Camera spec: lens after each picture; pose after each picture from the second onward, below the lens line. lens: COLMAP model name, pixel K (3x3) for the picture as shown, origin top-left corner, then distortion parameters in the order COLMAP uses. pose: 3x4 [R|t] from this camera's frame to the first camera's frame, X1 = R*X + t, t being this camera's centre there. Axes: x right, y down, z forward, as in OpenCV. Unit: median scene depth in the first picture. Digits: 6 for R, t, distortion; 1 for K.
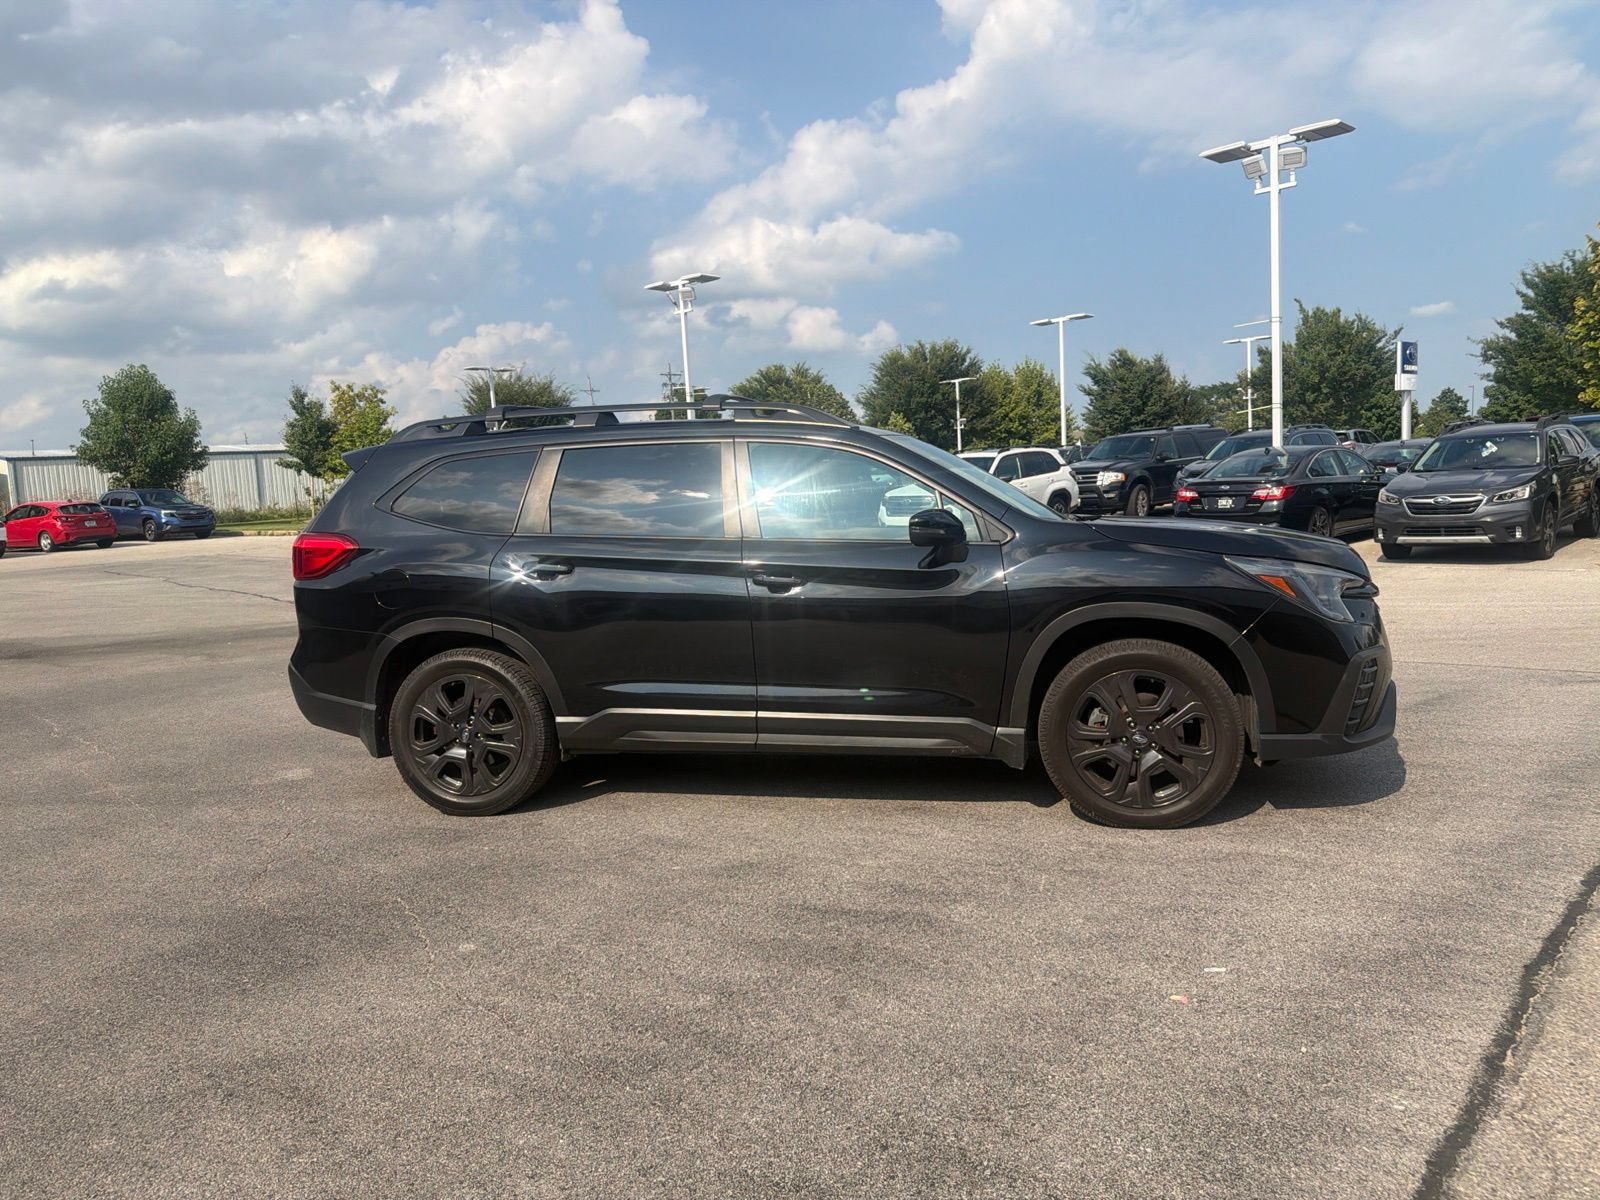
lens RADIAL K [[1128.6, 0, 805.3], [0, 1128.6, 599.9], [0, 0, 1]] dist [0.023700, -0.032765]
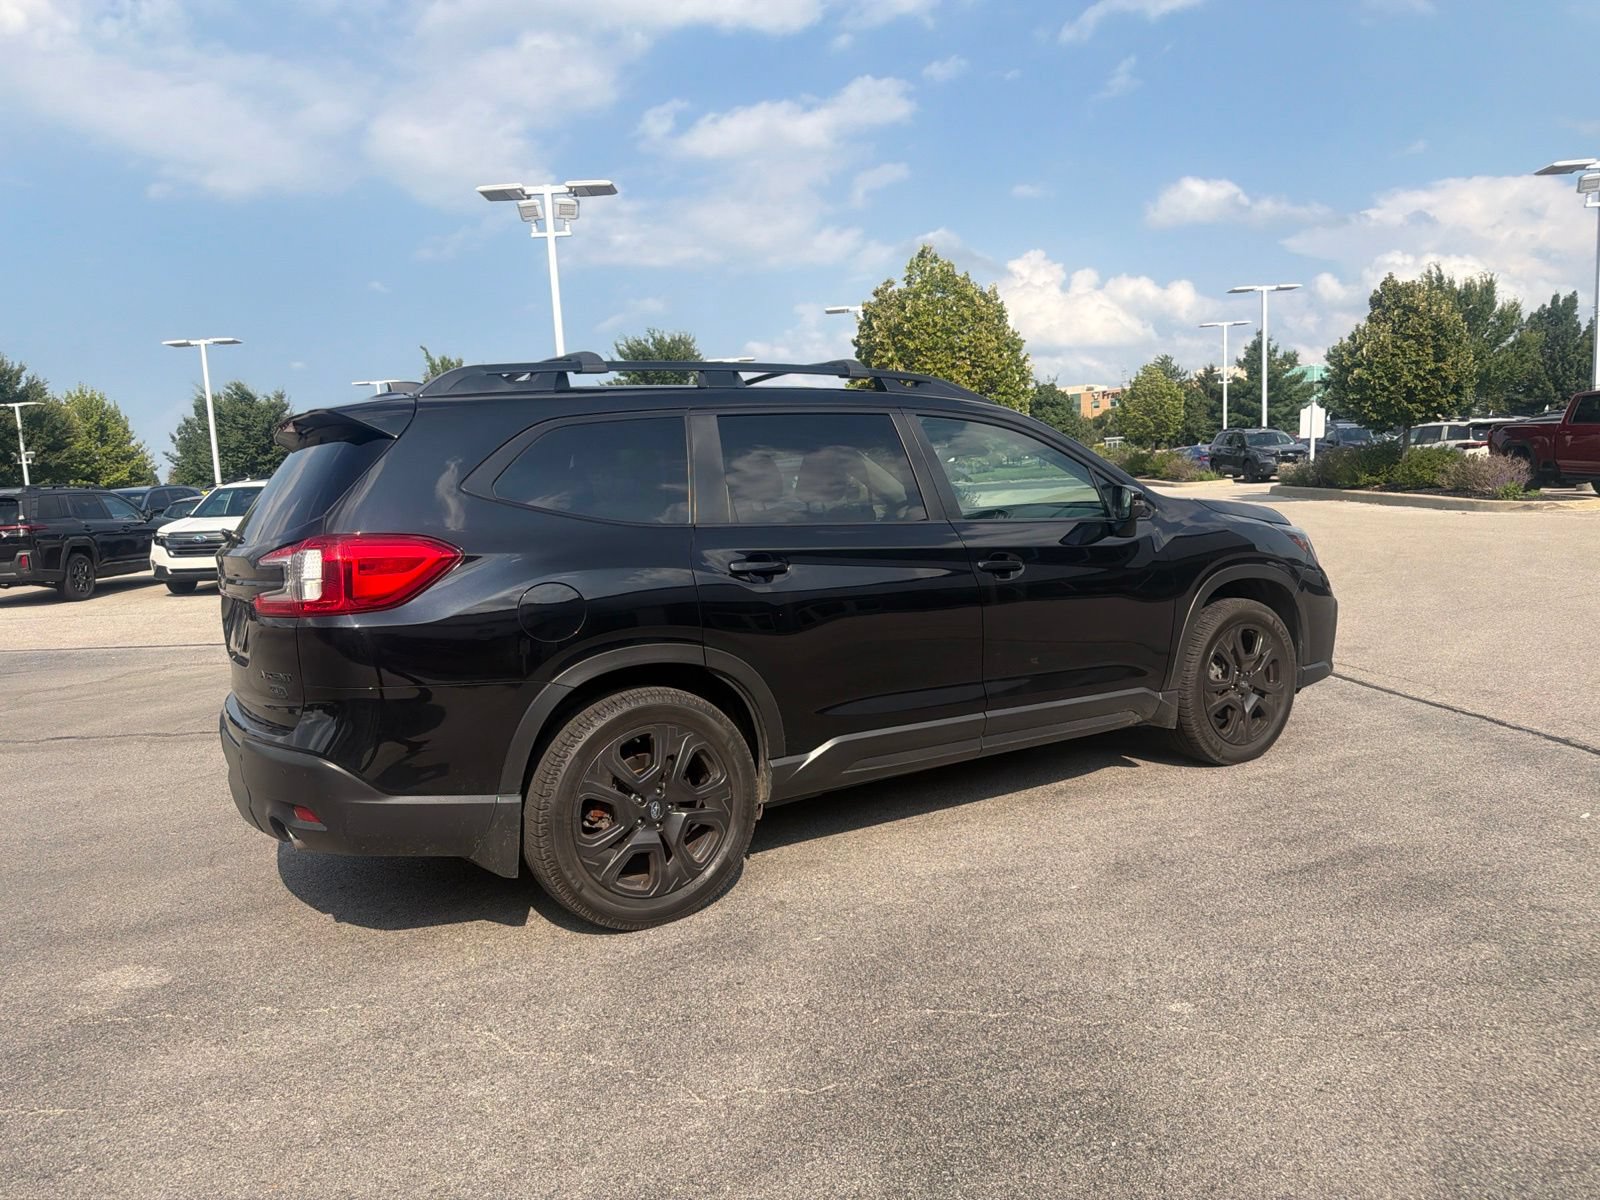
lens RADIAL K [[1128.6, 0, 807.4], [0, 1128.6, 611.3], [0, 0, 1]] dist [0.023700, -0.032765]
pose [[0.701034, -0.069322, 0.709751, -0.074413], [0.092366, 0.995707, 0.006020, 0.000060], [-0.707121, 0.061337, 0.704427, 0.044097]]
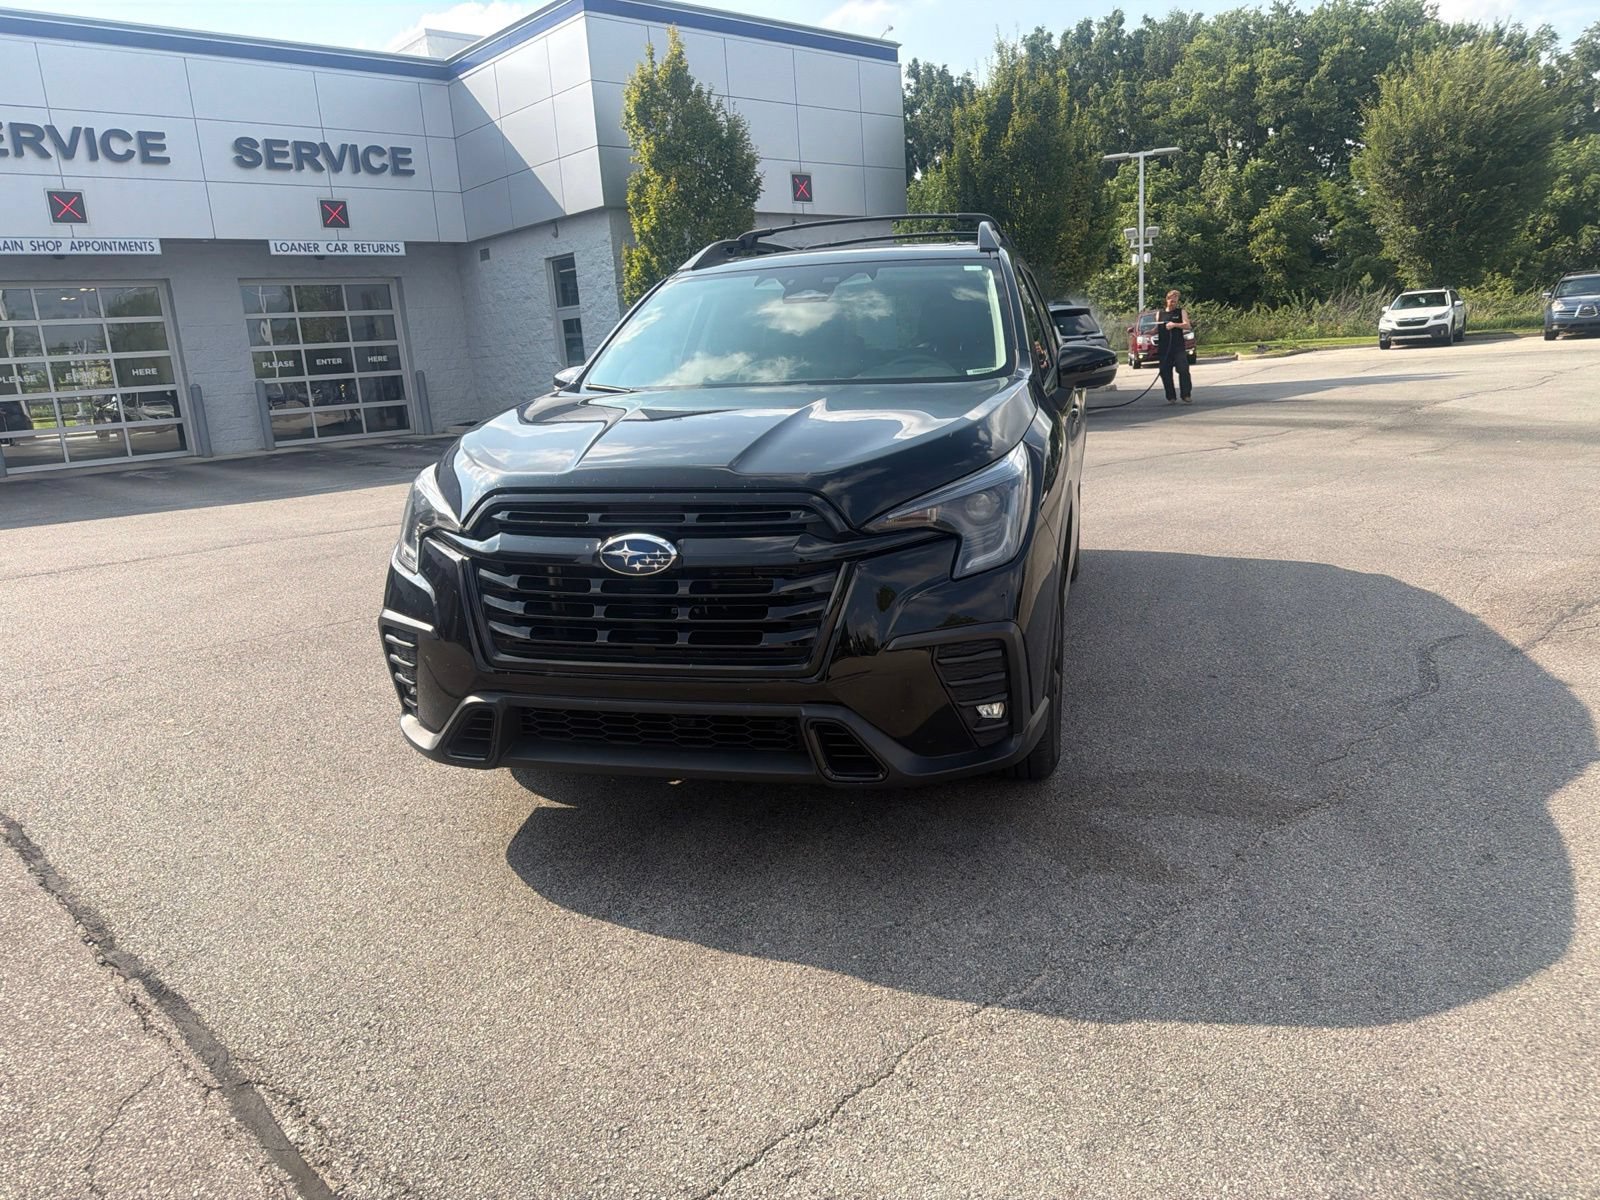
lens RADIAL K [[1128.6, 0, 795.4], [0, 1128.6, 608.2], [0, 0, 1]] dist [0.023700, -0.032765]
pose [[-0.024587, 0.271476, -0.962131, 0.101781], [-0.042446, 0.961271, 0.272318, -0.013939], [0.998796, 0.047534, -0.012112, 0.109796]]
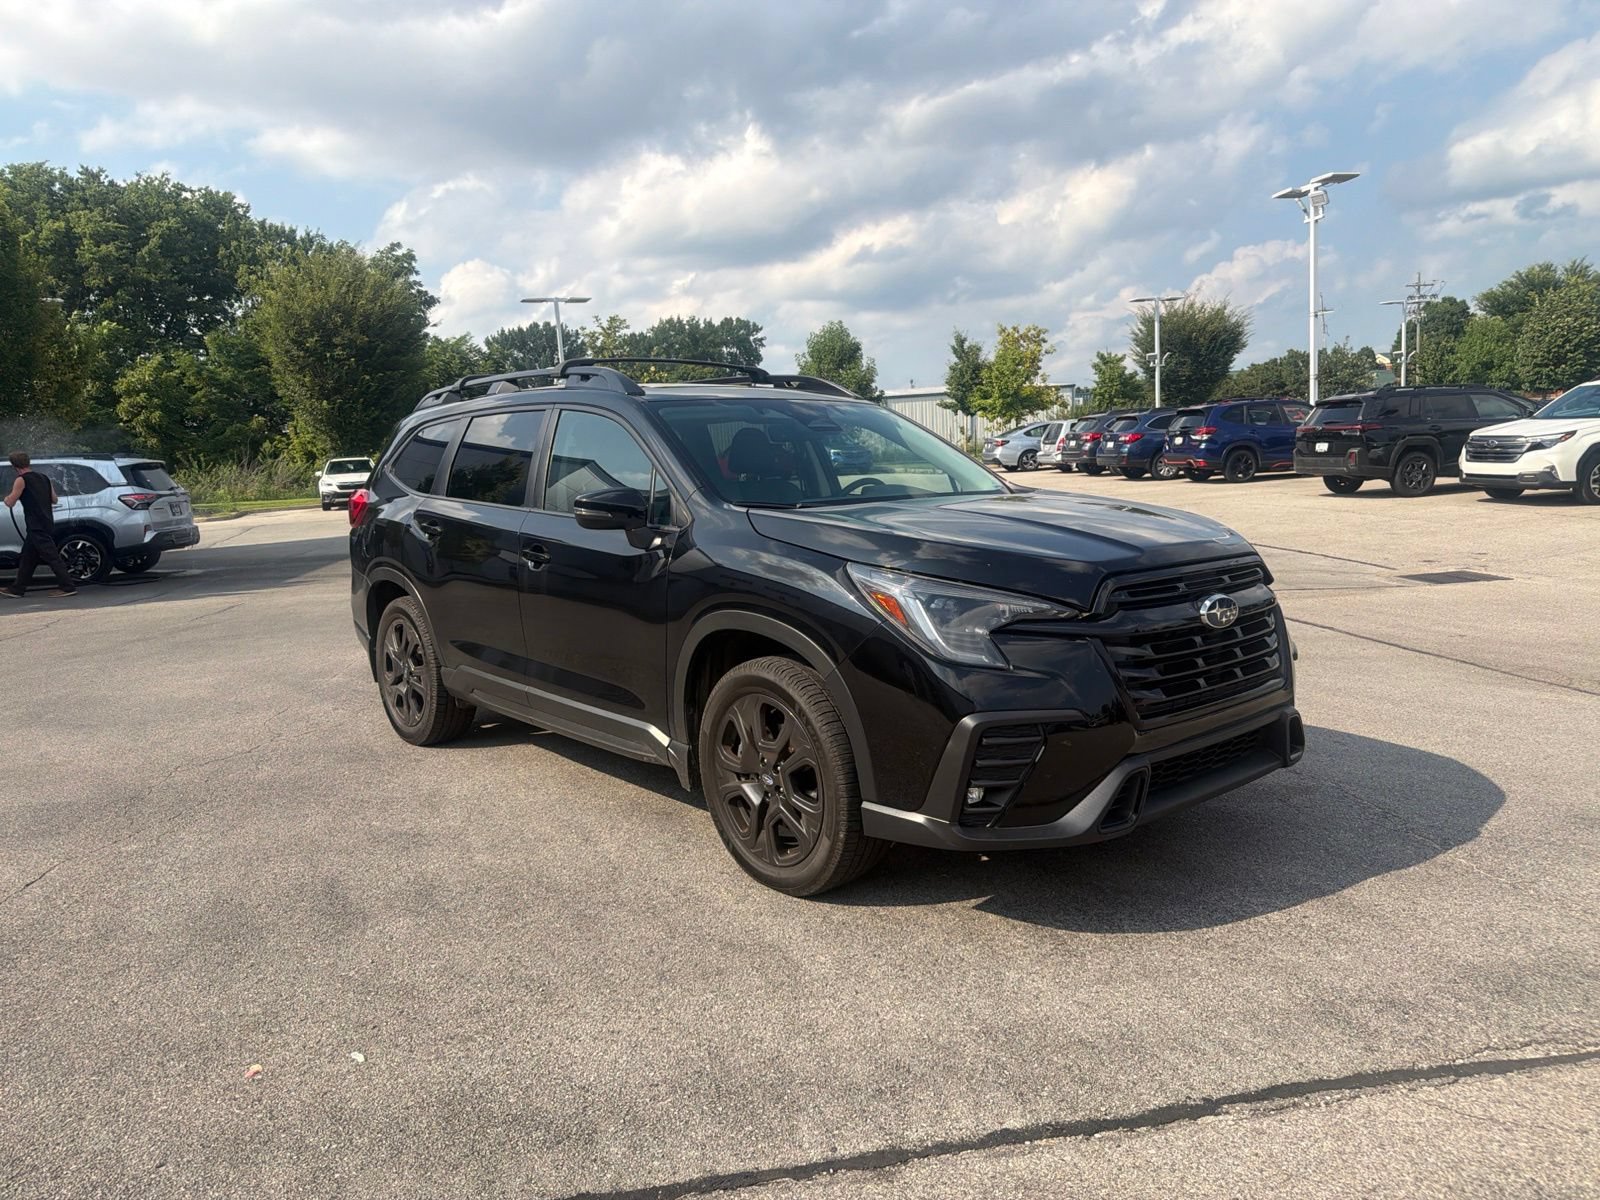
lens RADIAL K [[1128.6, 0, 802.4], [0, 1128.6, 608.7], [0, 0, 1]] dist [0.023700, -0.032765]
pose [[0.807968, 0.090289, -0.582268, 0.069045], [-0.051562, 0.995233, 0.082776, -0.005965], [0.586967, -0.036857, 0.808772, 0.032964]]
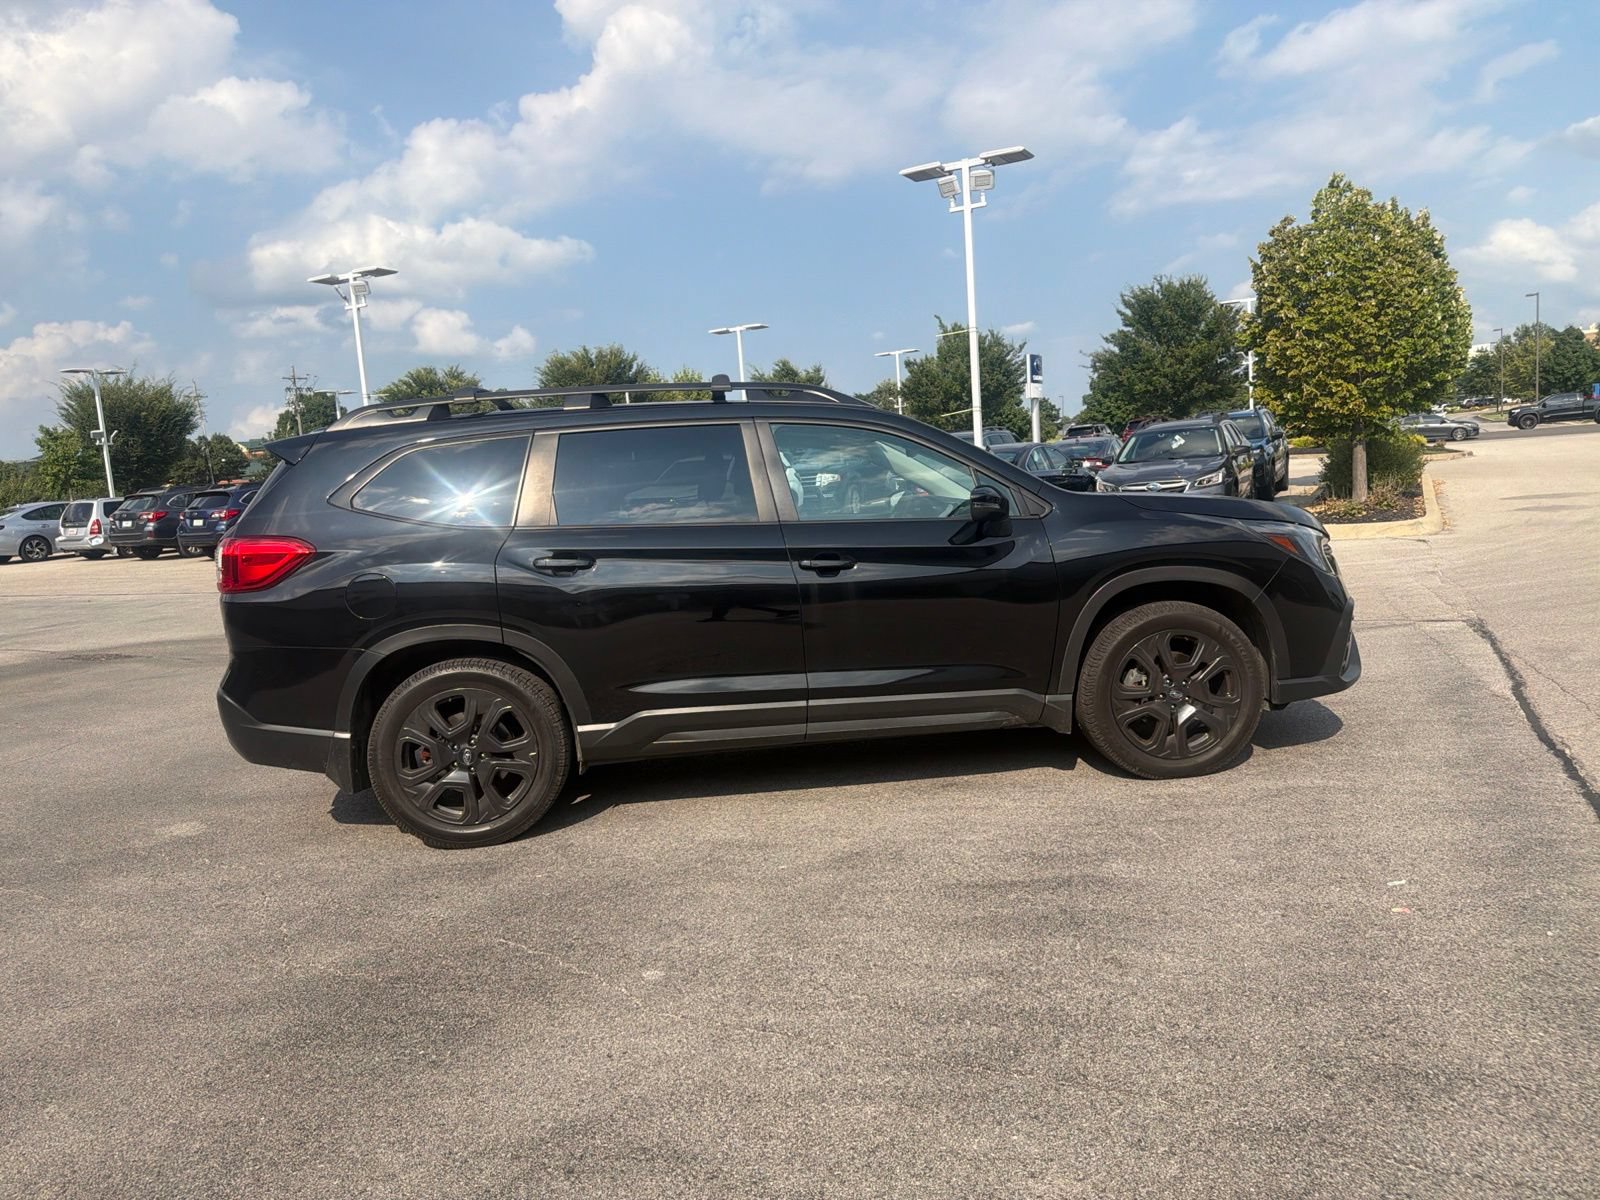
lens RADIAL K [[1128.6, 0, 805.8], [0, 1128.6, 592.9], [0, 0, 1]] dist [0.023700, -0.032765]
pose [[0.951951, -0.052310, 0.301750, -0.031665], [0.056422, 0.998395, -0.004922, 0.001150], [-0.301008, 0.021711, 0.953374, 0.007449]]
